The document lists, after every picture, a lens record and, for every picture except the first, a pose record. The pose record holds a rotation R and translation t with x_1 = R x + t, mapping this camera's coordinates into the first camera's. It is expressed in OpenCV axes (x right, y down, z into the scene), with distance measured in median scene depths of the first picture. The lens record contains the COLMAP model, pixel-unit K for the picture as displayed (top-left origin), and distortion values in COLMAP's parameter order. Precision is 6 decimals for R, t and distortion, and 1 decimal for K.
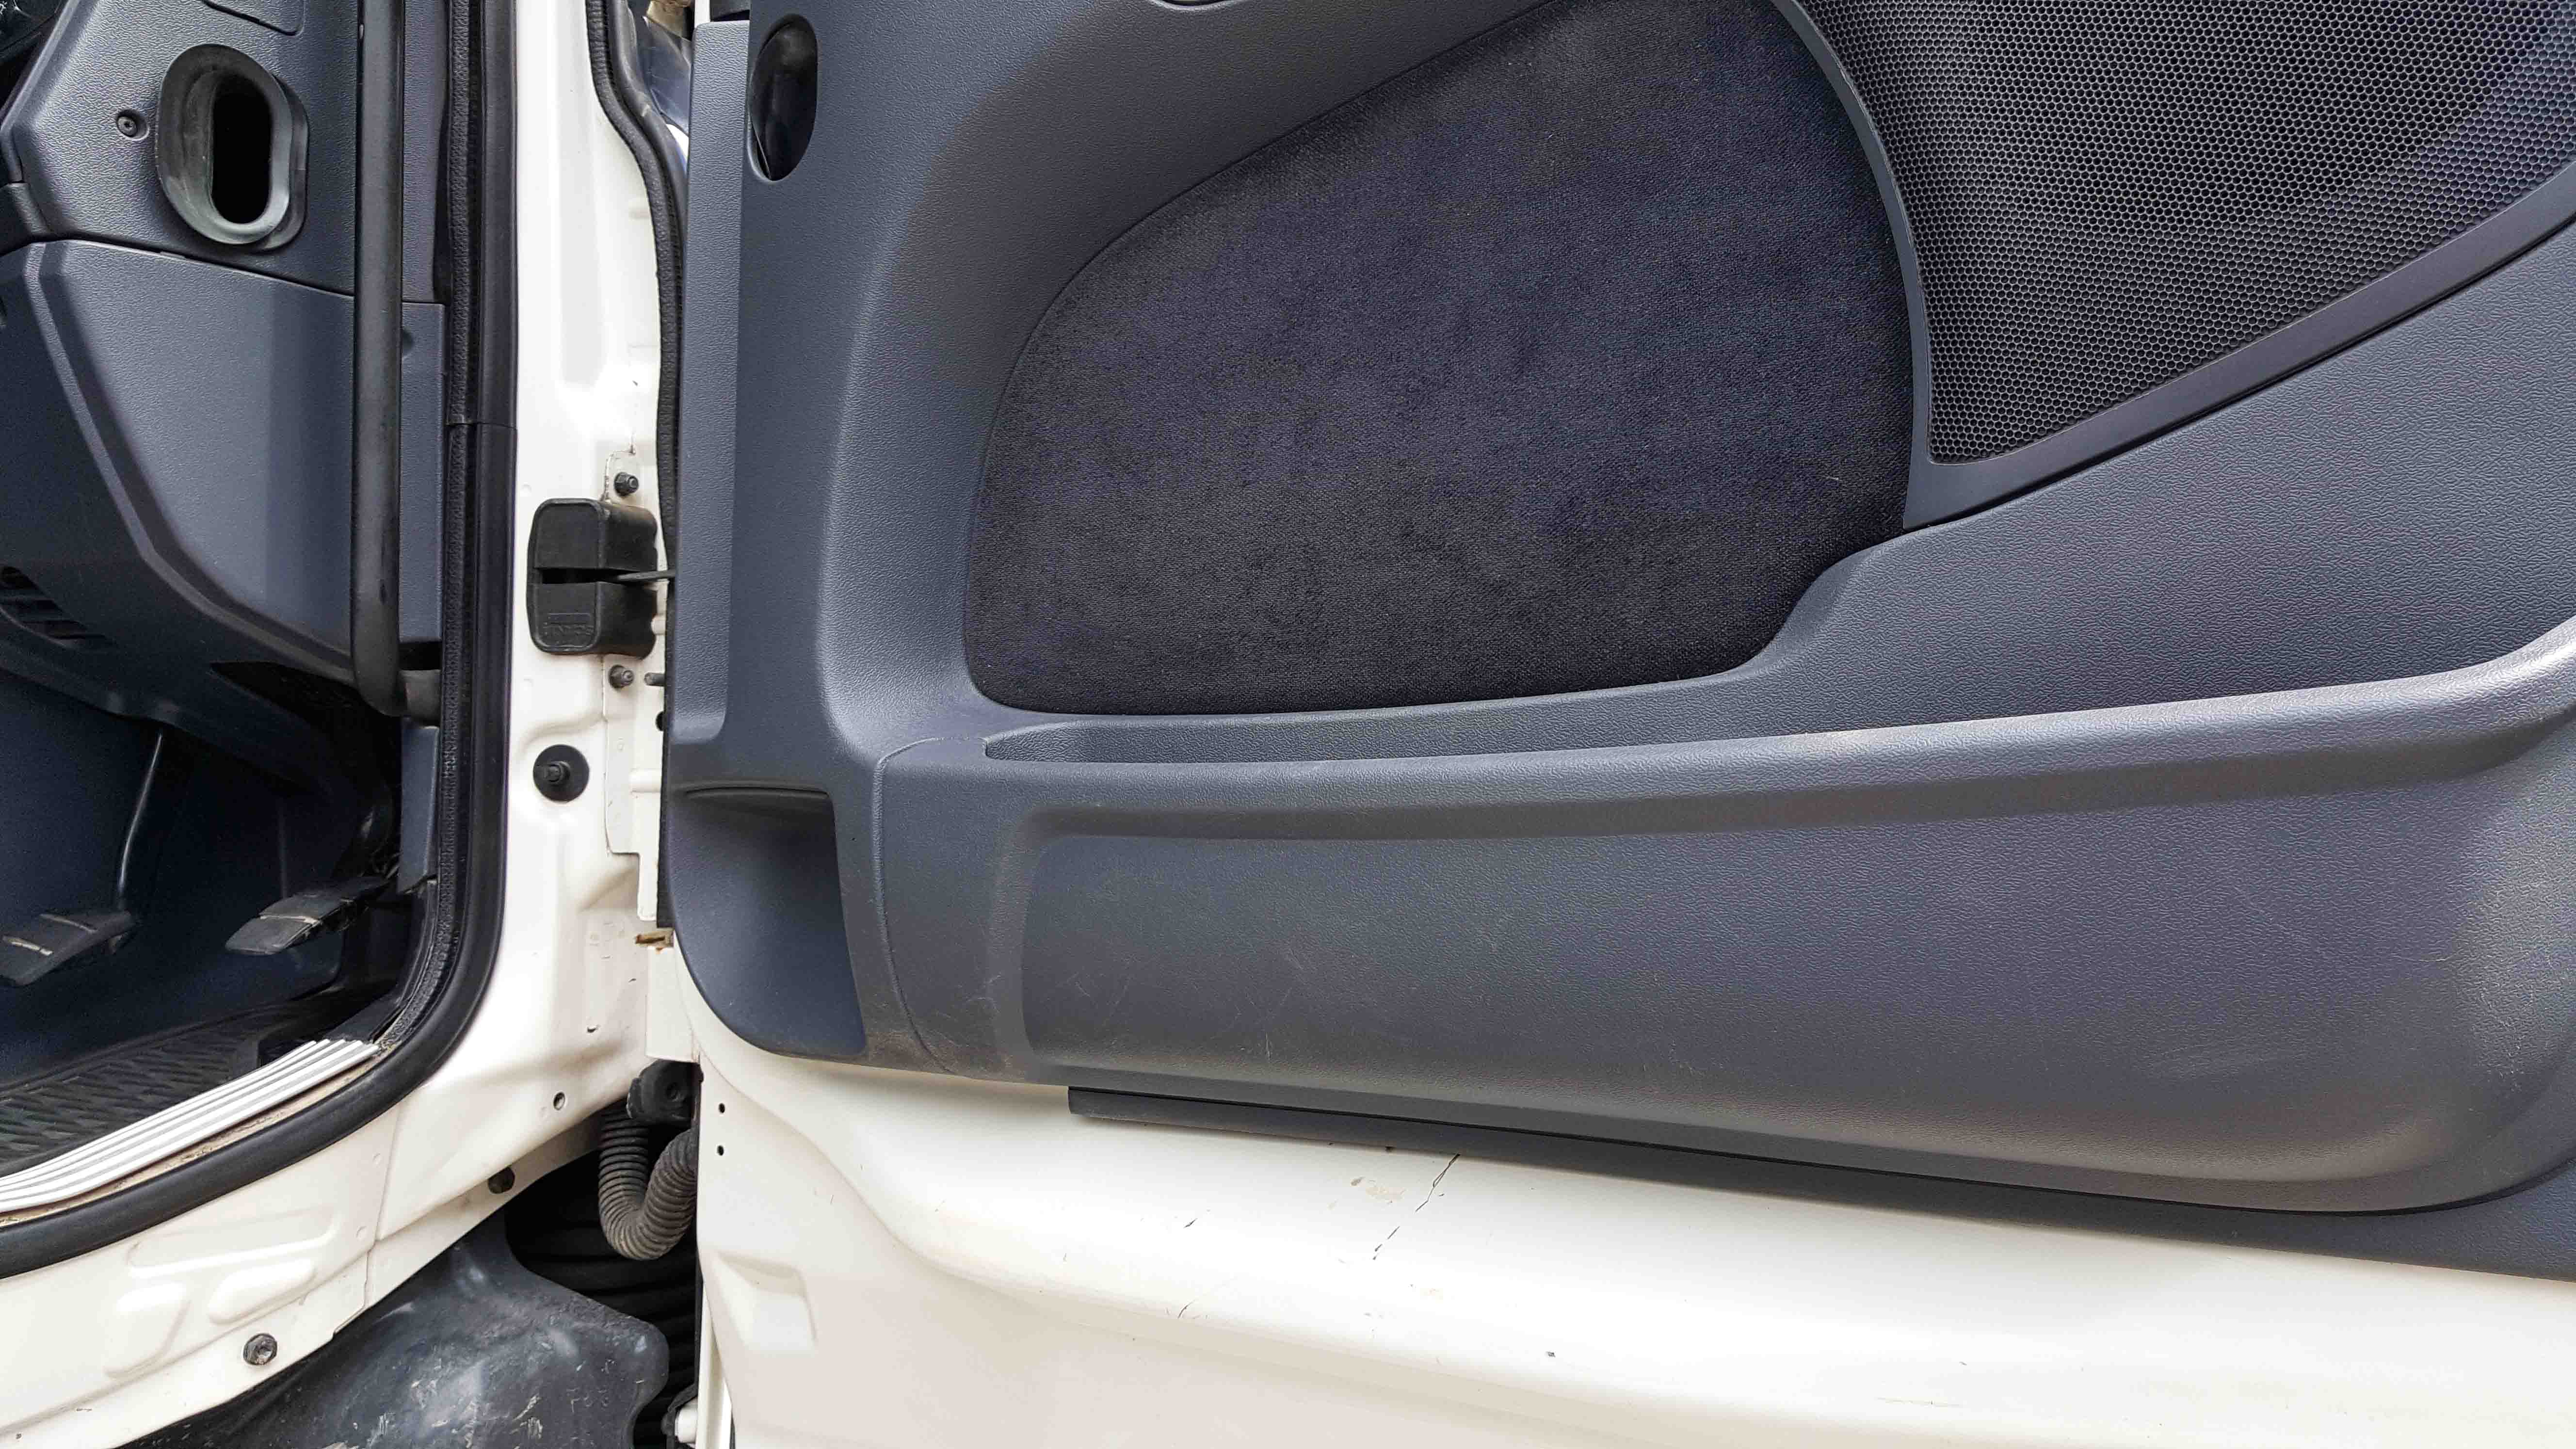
lens RADIAL K [[1767.8, 0, 1288.0], [0, 1767.8, 724.5], [0, 0, 1]] dist [0.190180, -0.218487]
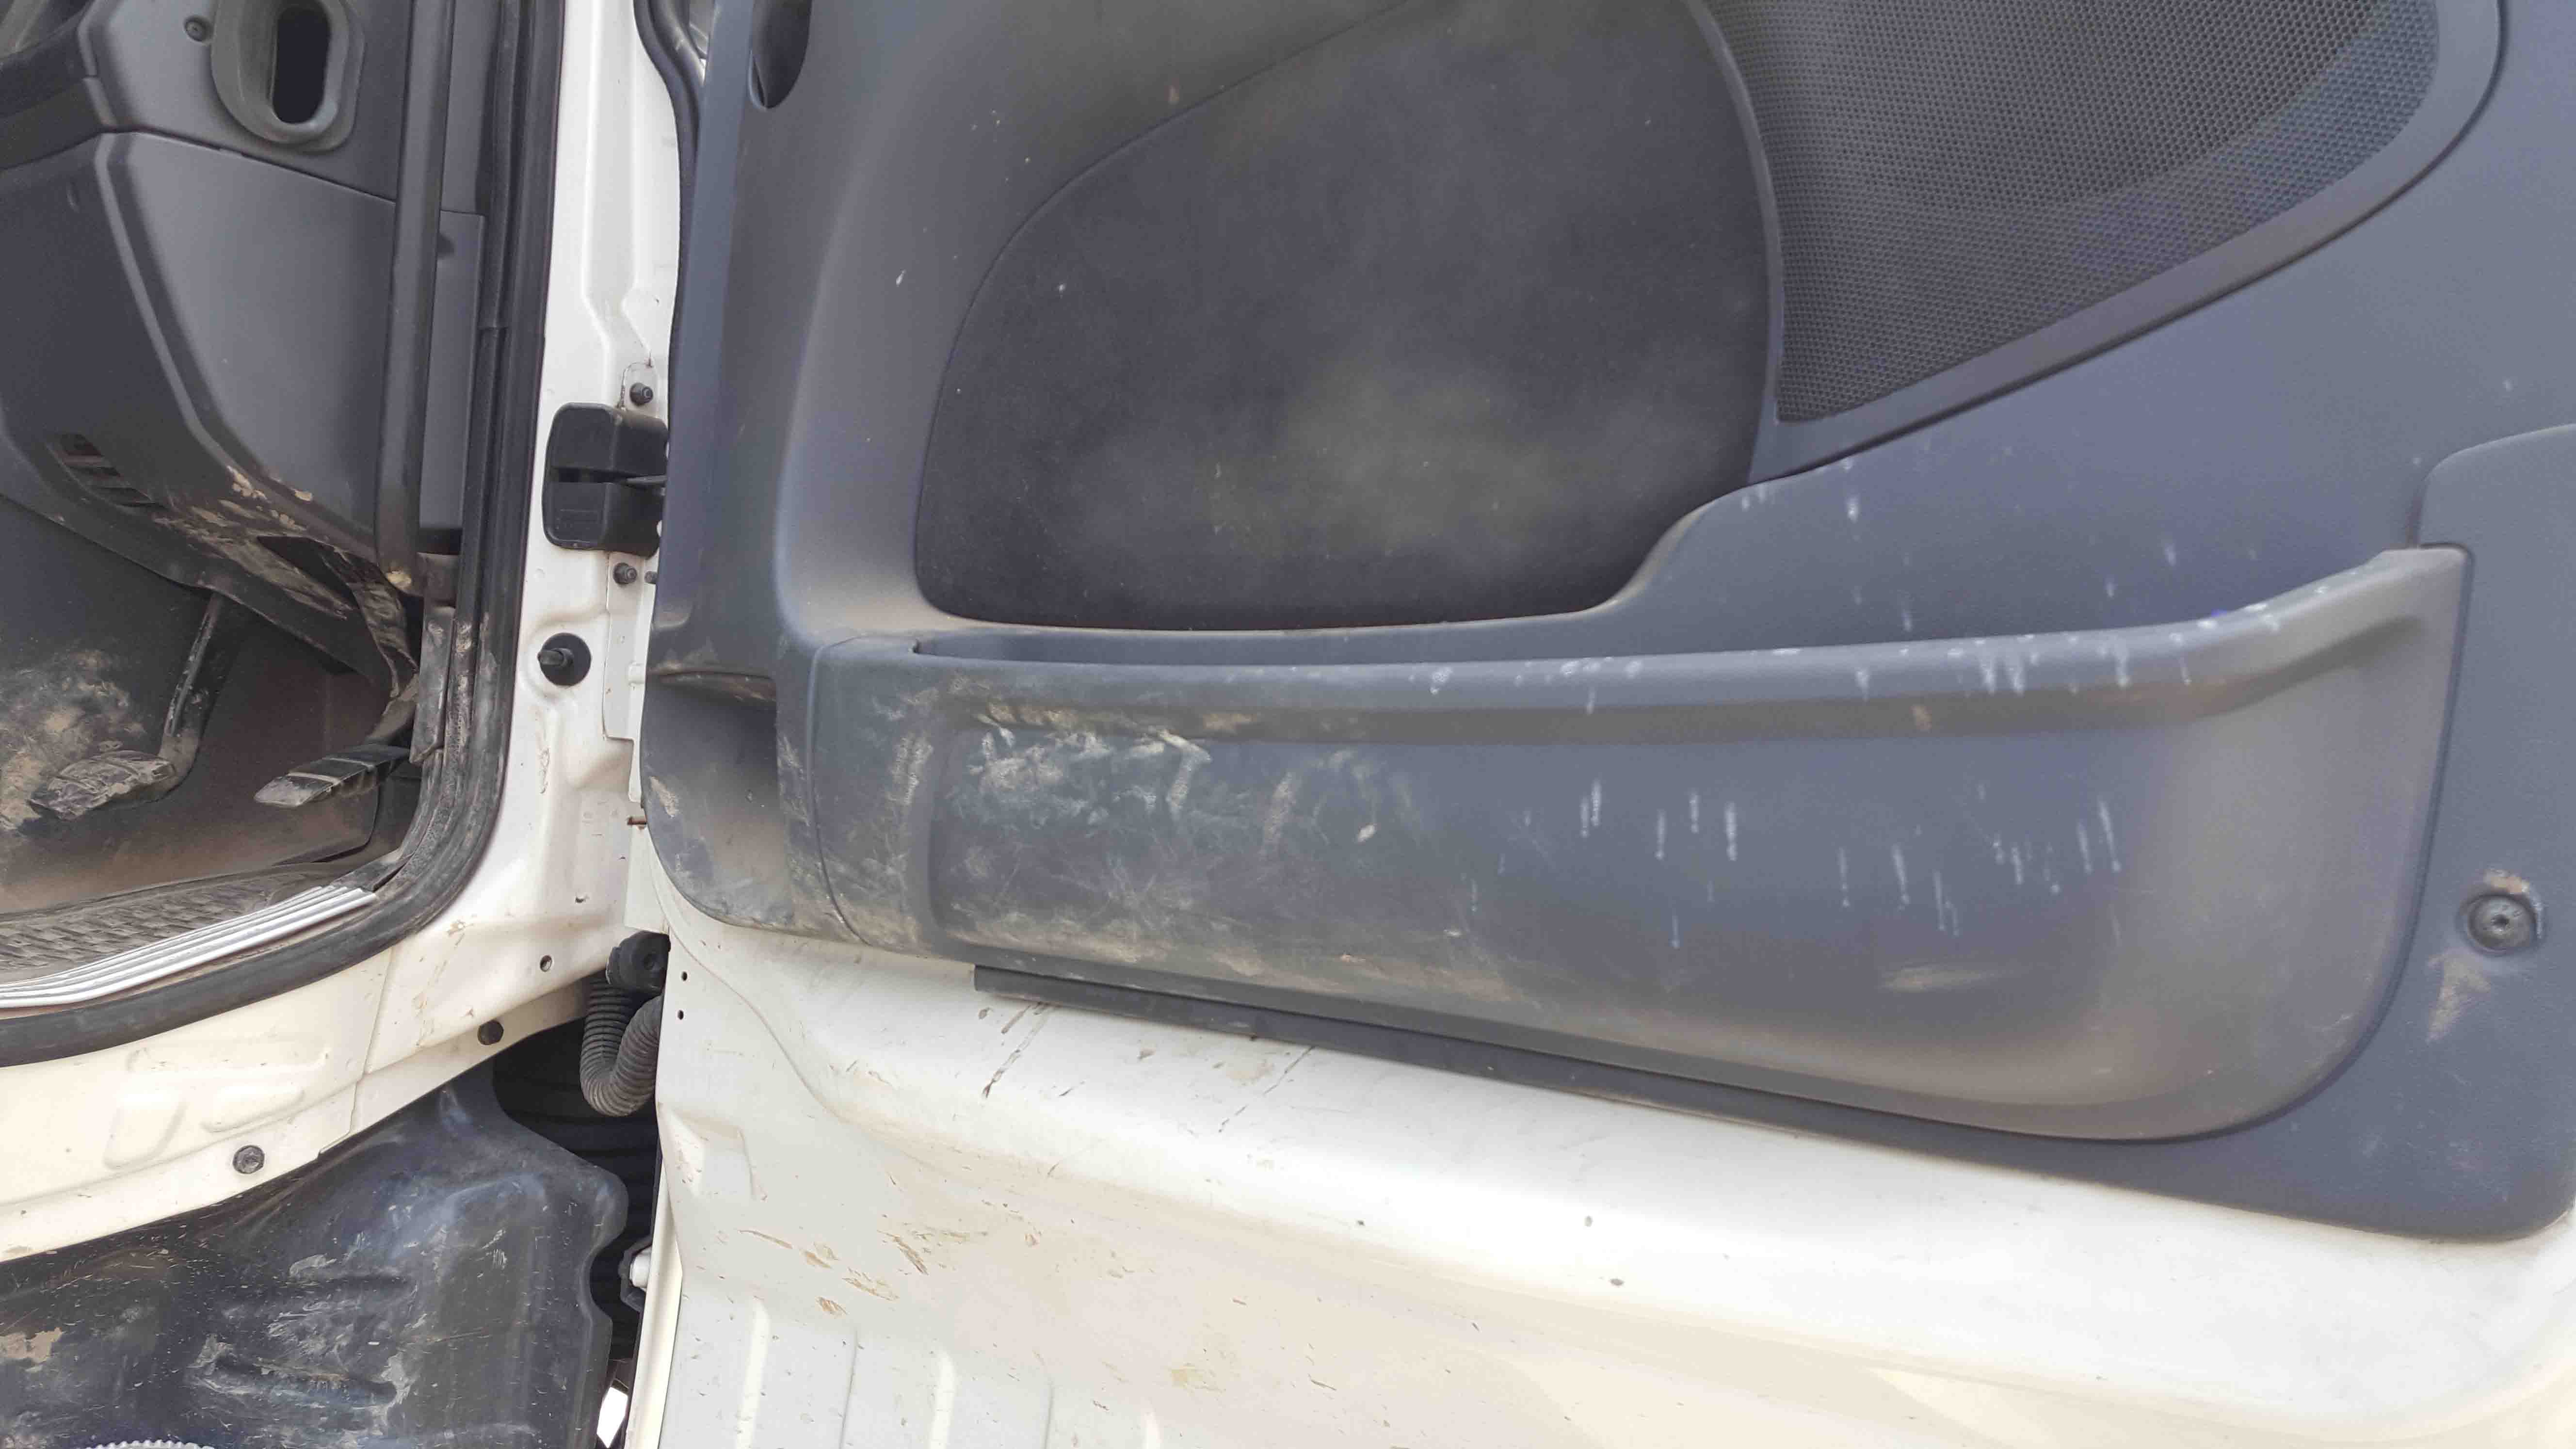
lens RADIAL K [[1767.8, 0, 1288.0], [0, 1767.8, 724.5], [0, 0, 1]] dist [0.190180, -0.218487]
pose [[0.996235, 0.066975, -0.055052, 0.091507], [-0.066666, 0.997748, 0.007431, 0.029942], [0.055425, -0.003733, 0.998456, -0.051072]]
